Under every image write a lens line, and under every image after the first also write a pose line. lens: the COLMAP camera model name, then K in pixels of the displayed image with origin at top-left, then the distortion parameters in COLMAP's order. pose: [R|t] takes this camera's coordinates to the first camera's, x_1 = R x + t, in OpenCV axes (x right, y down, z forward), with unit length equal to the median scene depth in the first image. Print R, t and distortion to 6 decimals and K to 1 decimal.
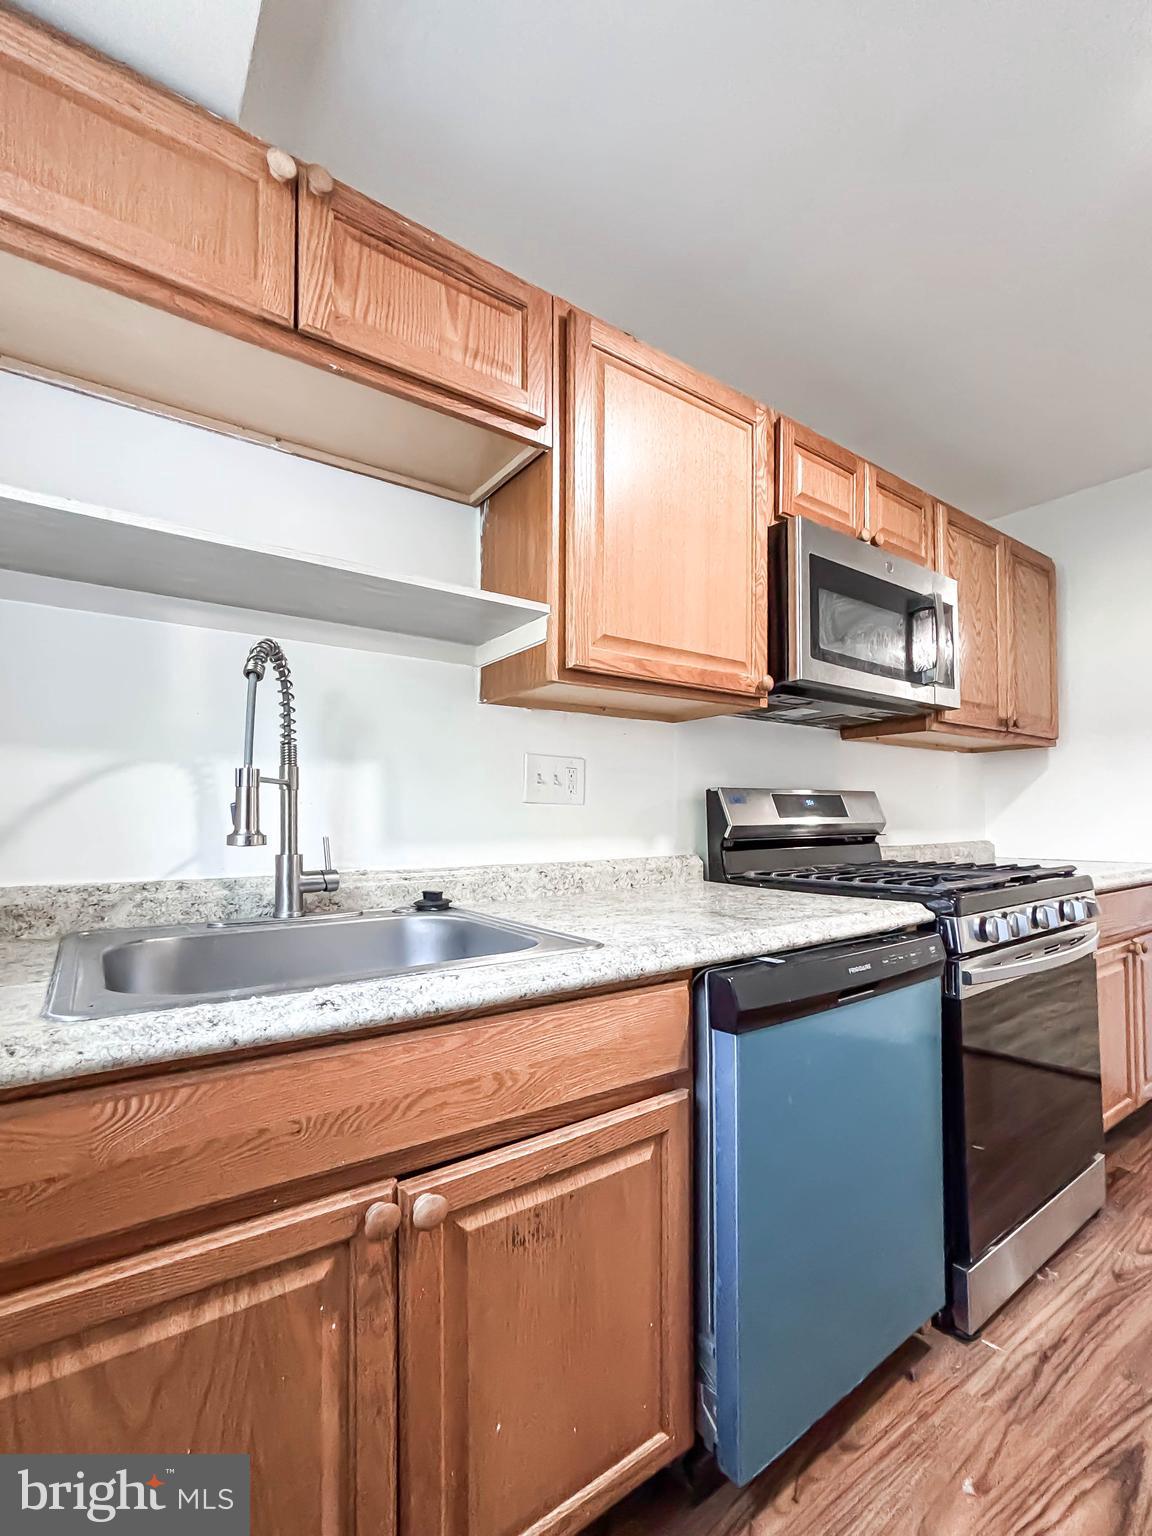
lens RADIAL K [[666.7, 0, 606.2], [0, 666.7, 725.8], [0, 0, 1]] dist [0.000548, 0.000143]
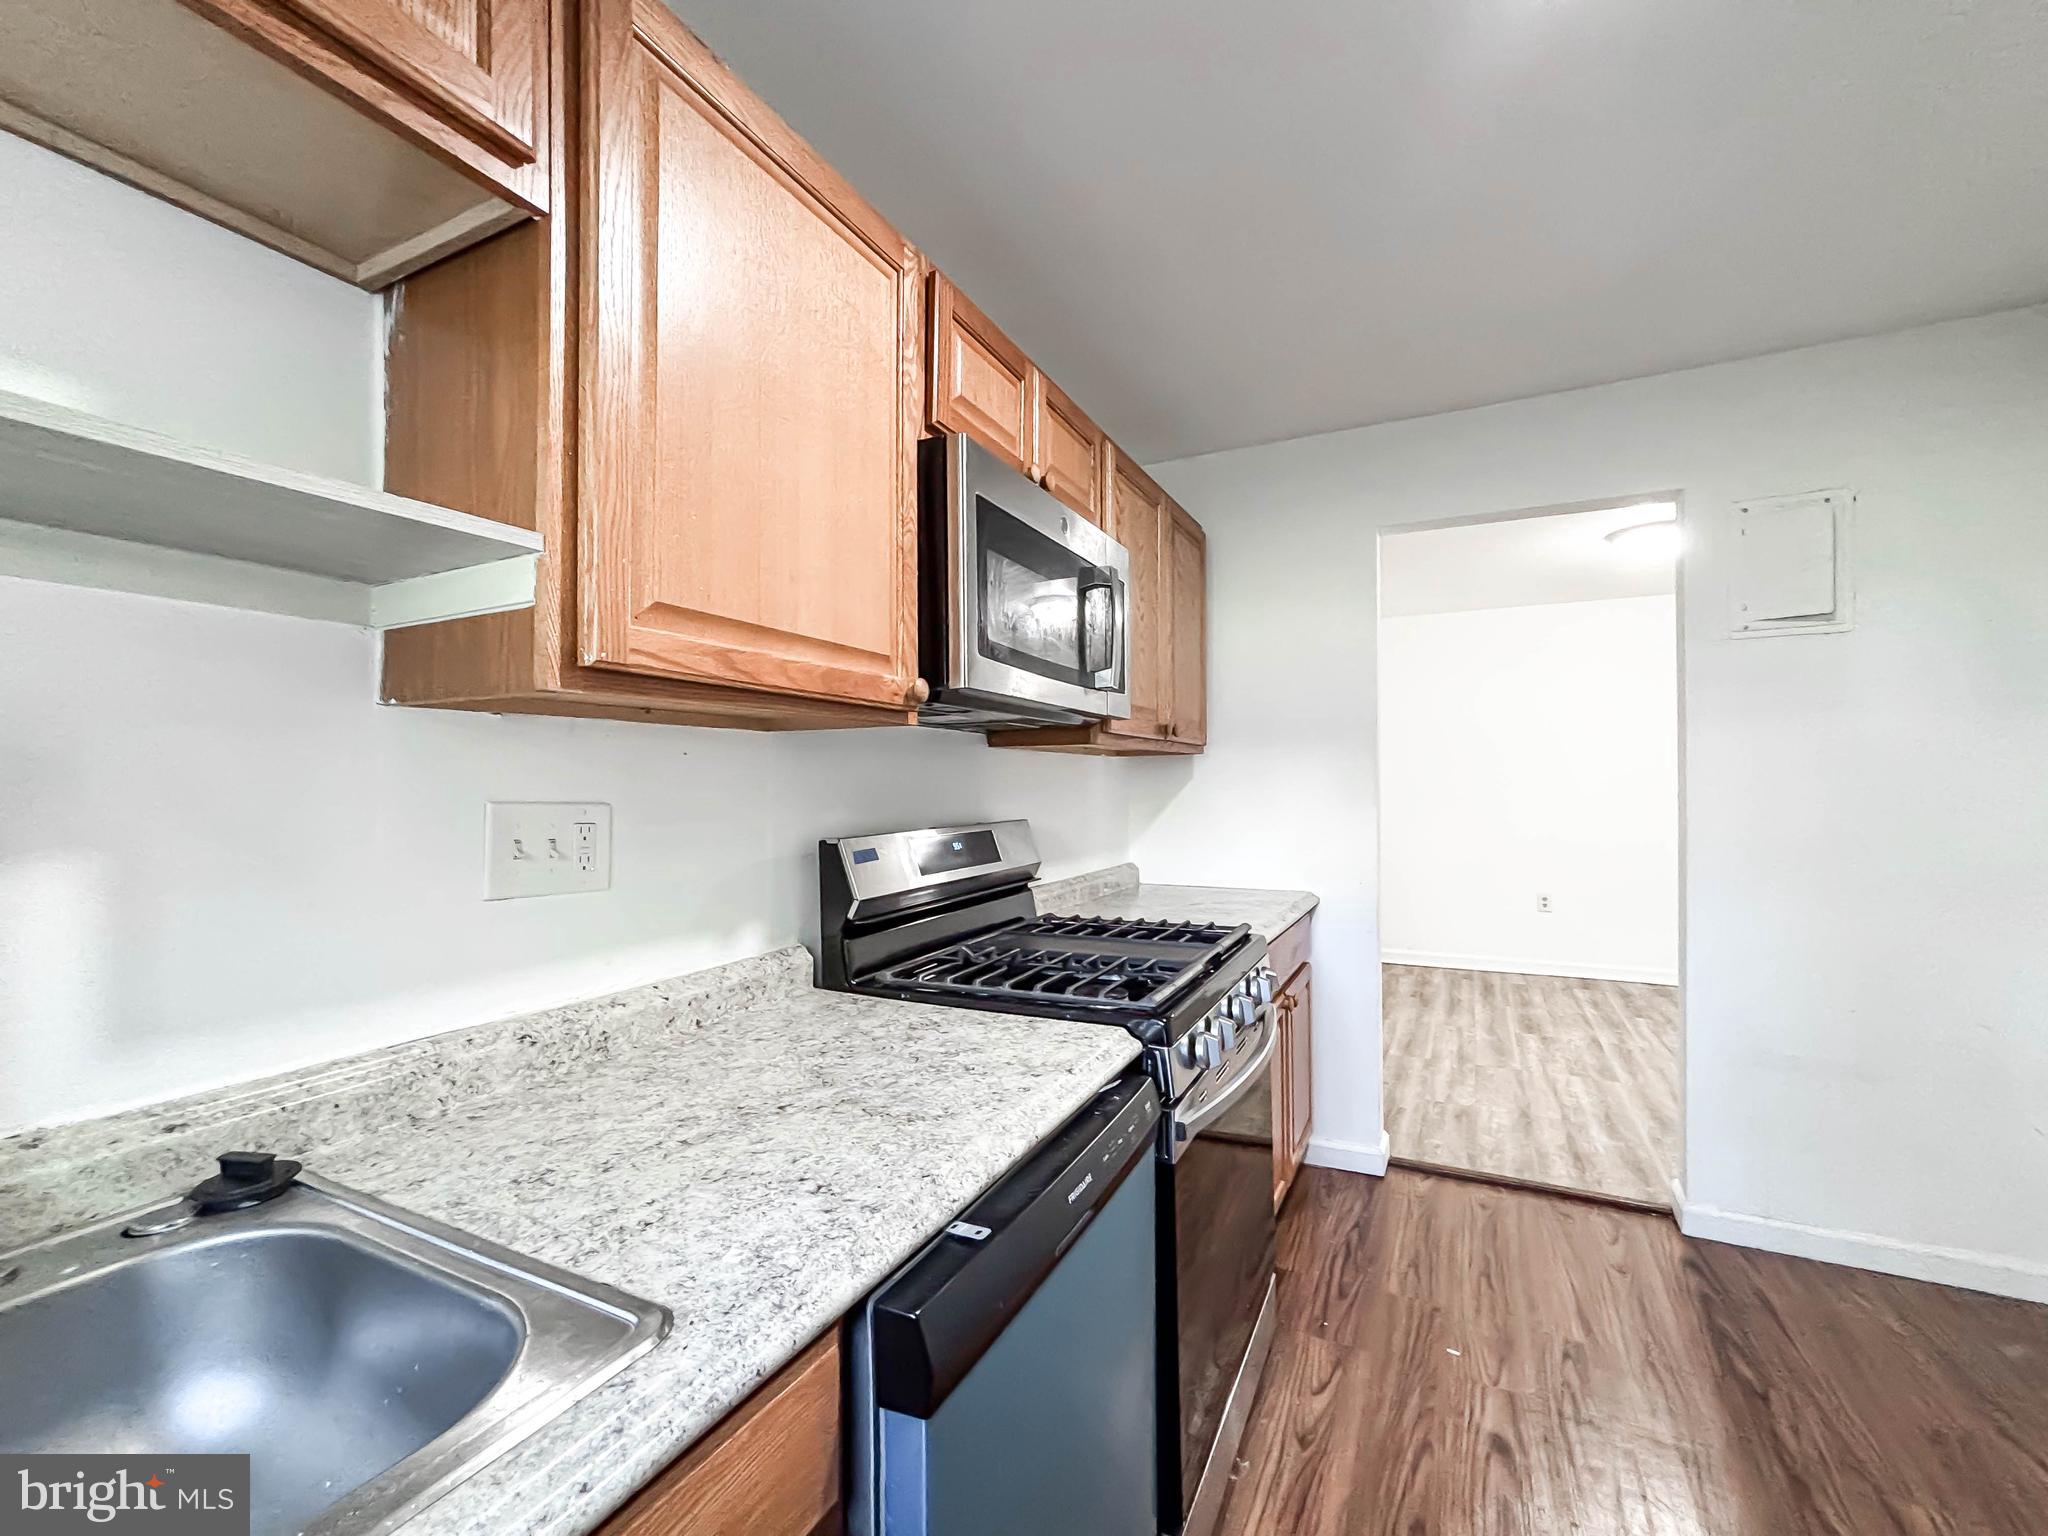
lens RADIAL K [[828.8, 0, 1034.6], [0, 828.8, 772.9], [0, 0, 1]] dist [0.001390, 0.000523]
pose [[0.897067, 0.014436, 0.441659, -0.020766], [-0.069769, 0.991557, 0.109301, -0.082487], [-0.436353, -0.128865, 0.890500, 0.202564]]
